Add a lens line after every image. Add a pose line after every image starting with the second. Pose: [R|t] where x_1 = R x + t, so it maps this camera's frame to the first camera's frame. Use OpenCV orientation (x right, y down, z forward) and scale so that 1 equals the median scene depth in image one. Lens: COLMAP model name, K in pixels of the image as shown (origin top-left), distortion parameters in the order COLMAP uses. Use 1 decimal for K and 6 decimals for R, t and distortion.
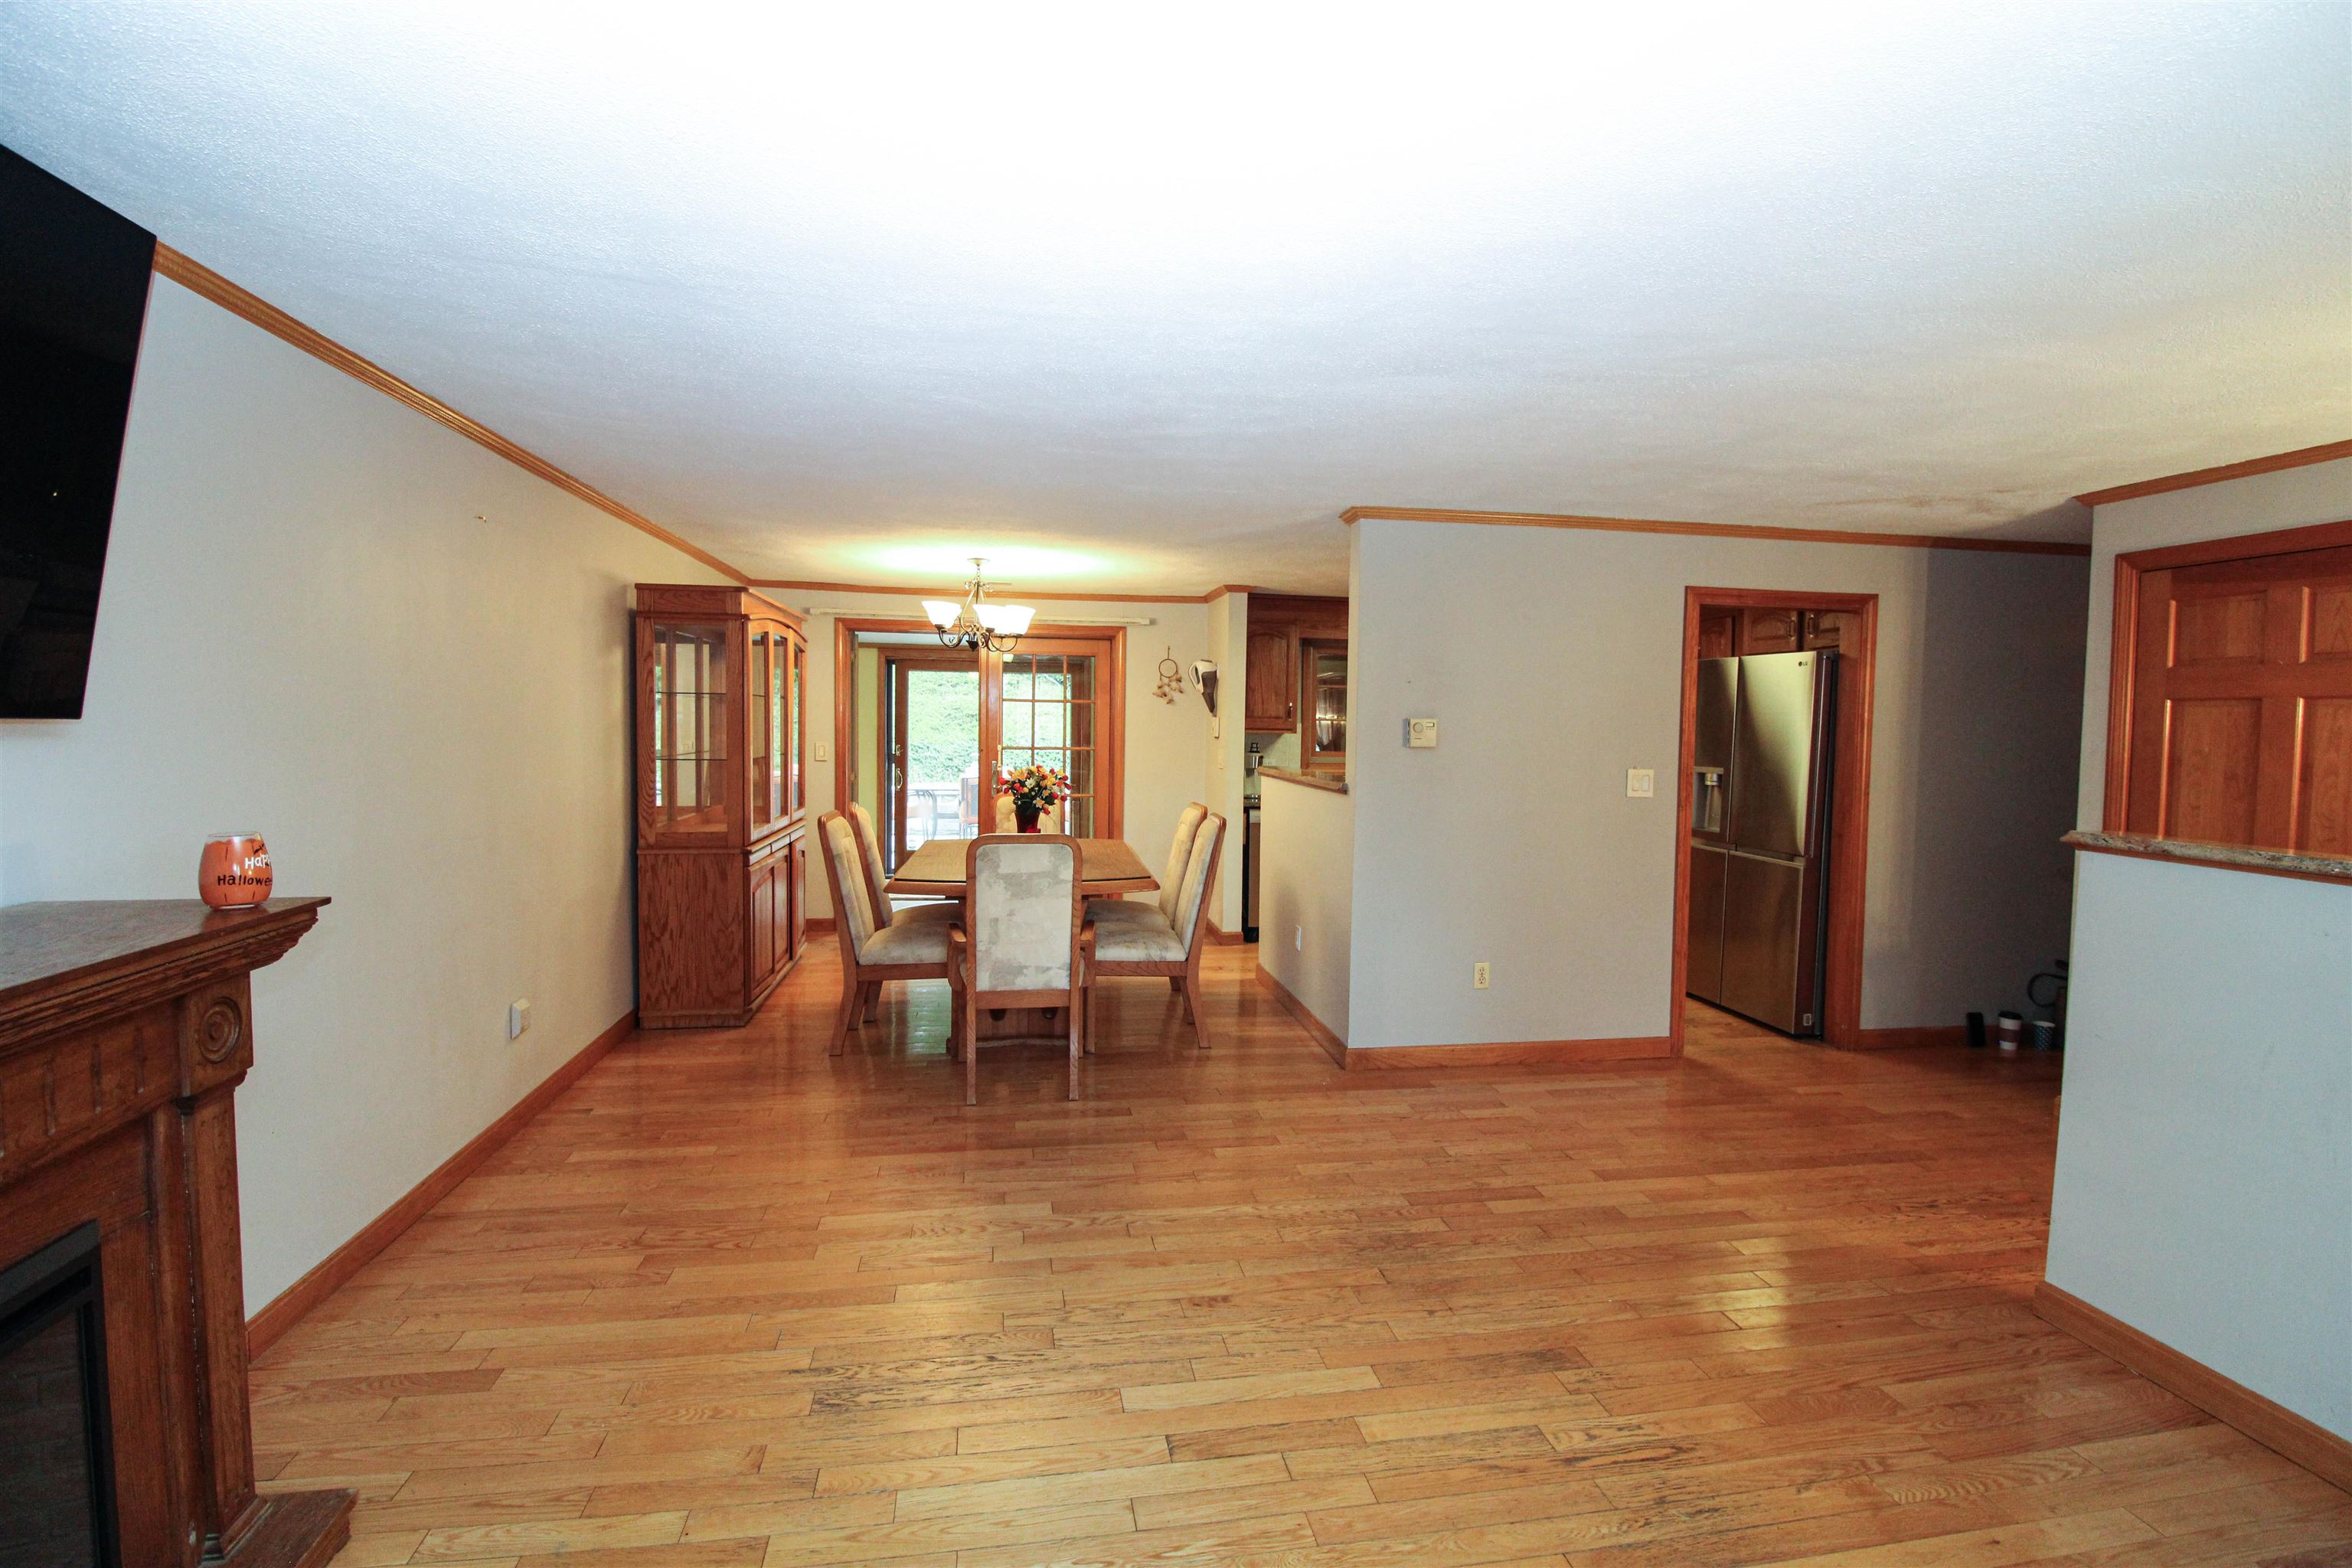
lens RADIAL K [[1089.7, 0, 1181.8], [0, 1089.7, 782.2], [0, 0, 1]] dist [-0.016173, -0.004878]
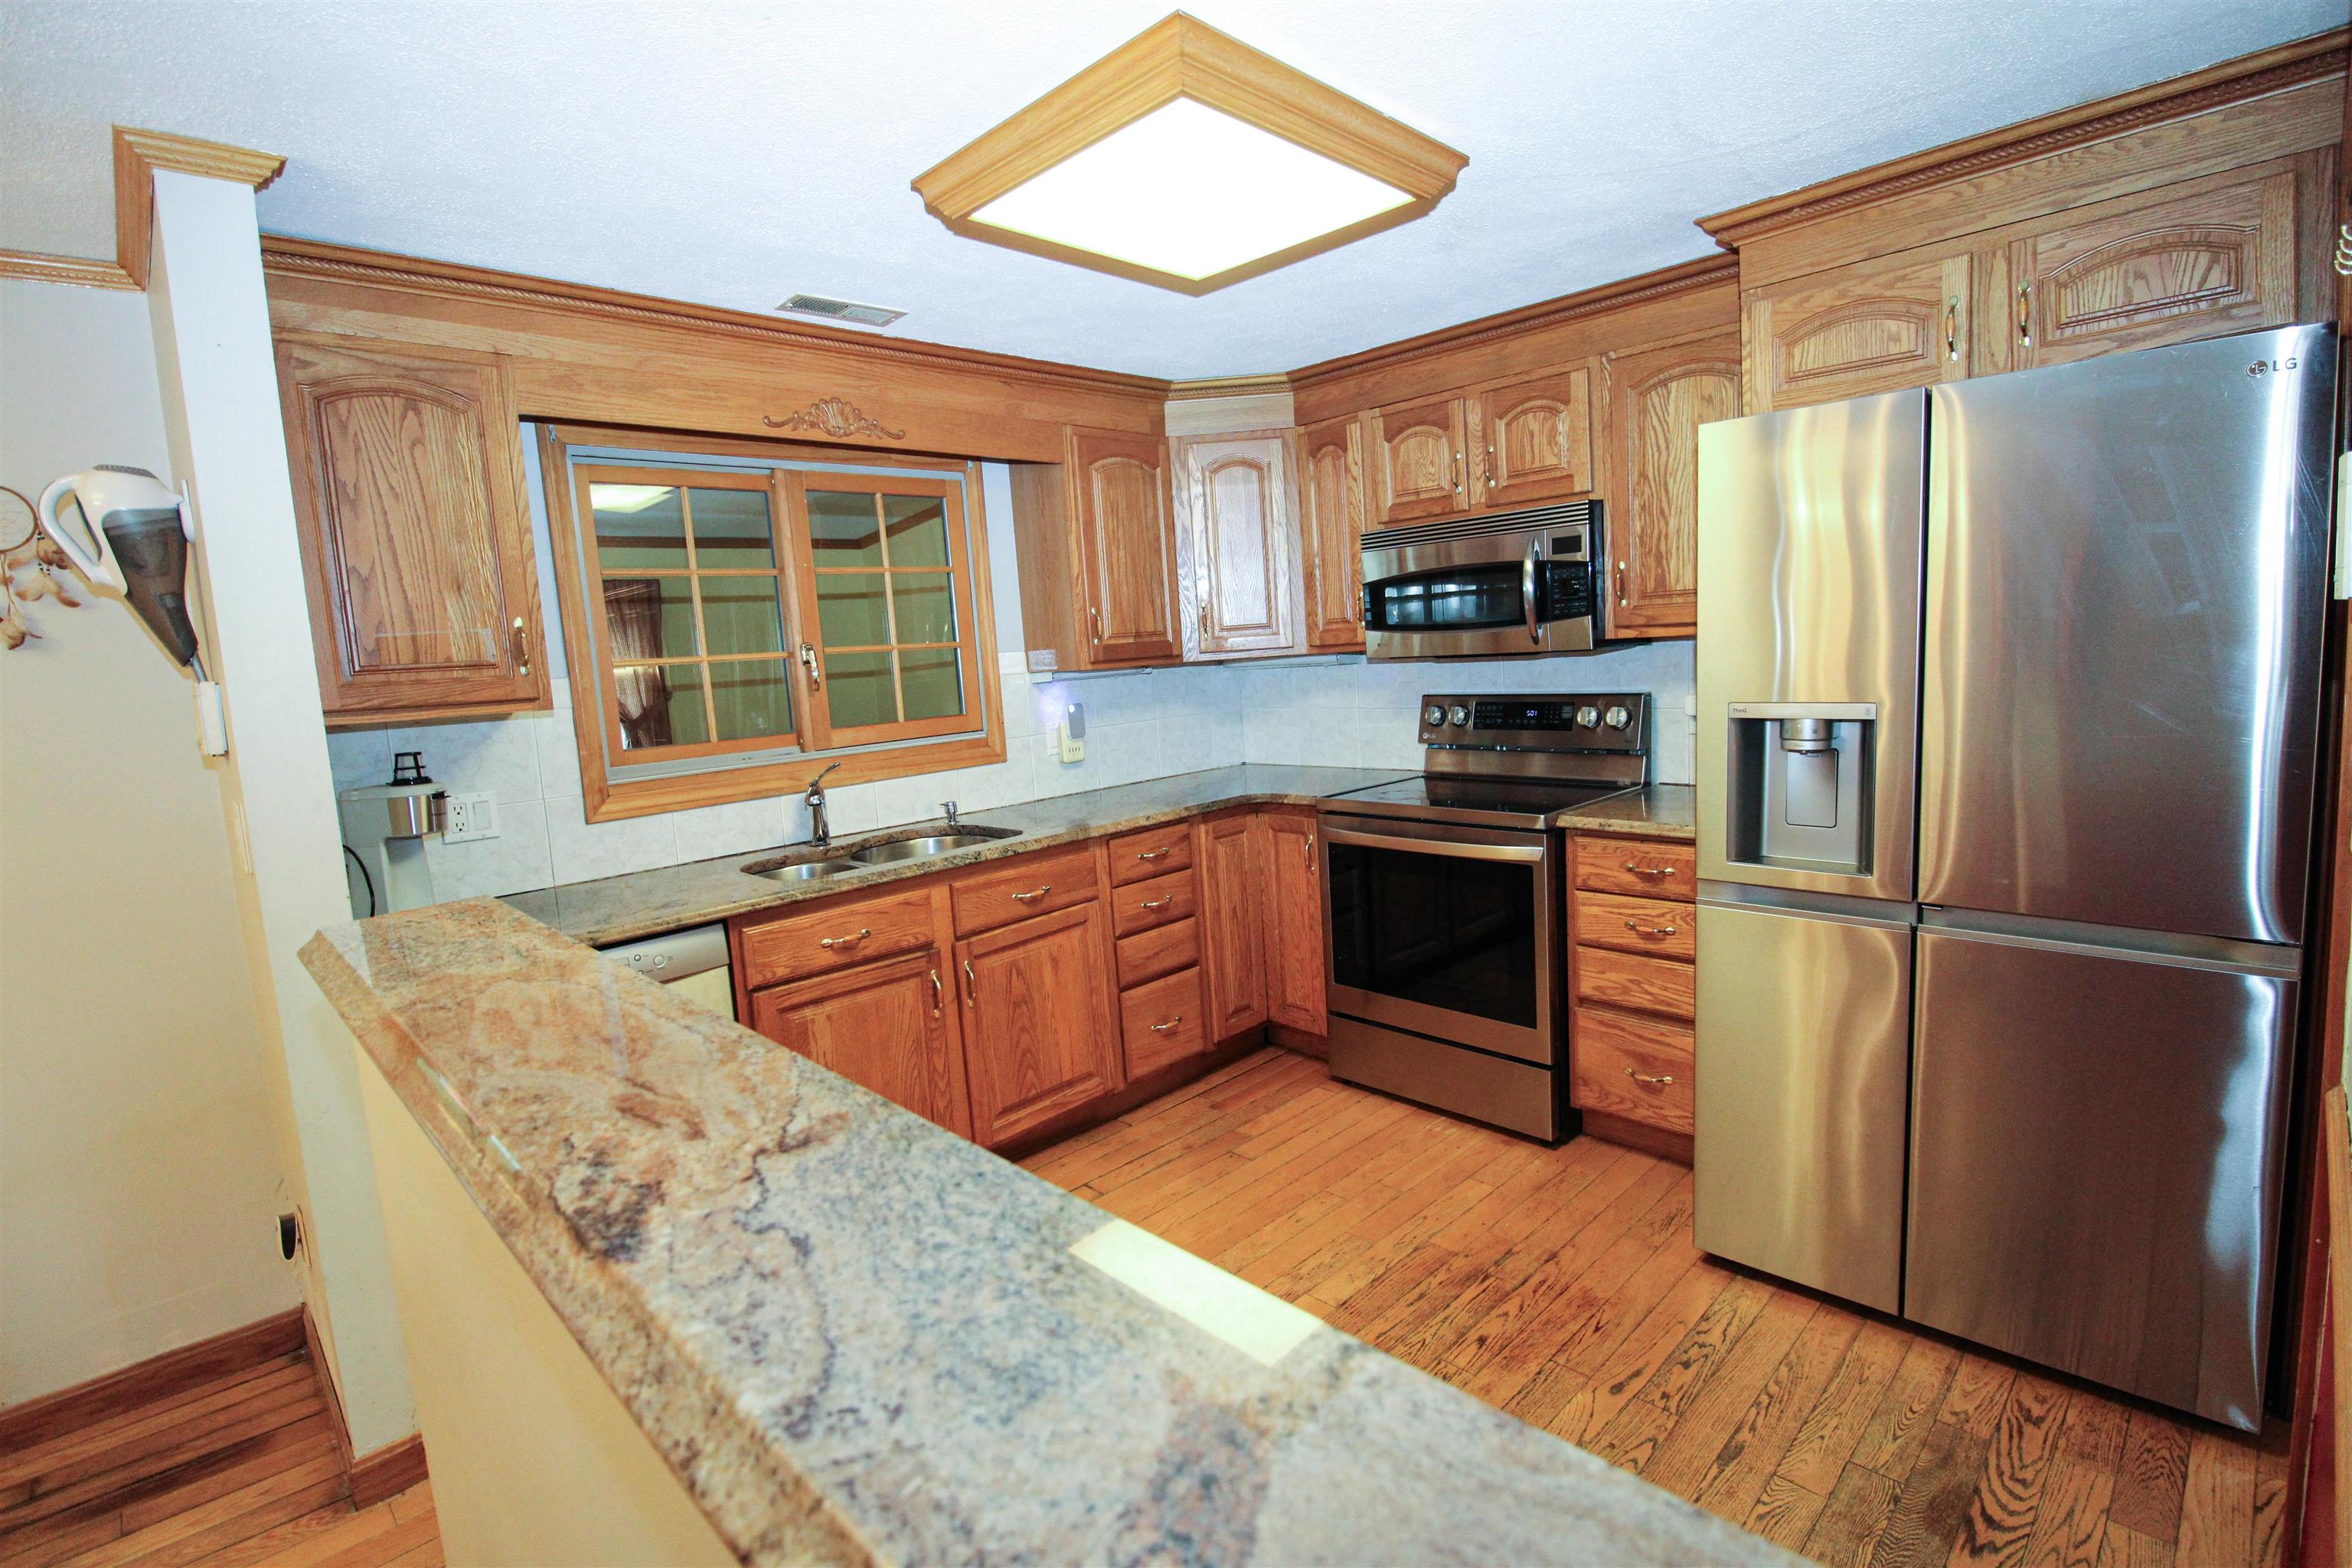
lens RADIAL K [[1089.7, 0, 1179.3], [0, 1089.7, 779.4], [0, 0, 1]] dist [-0.016173, -0.004878]
pose [[0.814488, -0.142318, 0.562455, 0.073114], [0.110127, 0.989746, 0.090961, -0.032749], [-0.569633, -0.012145, 0.821810, 0.629910]]
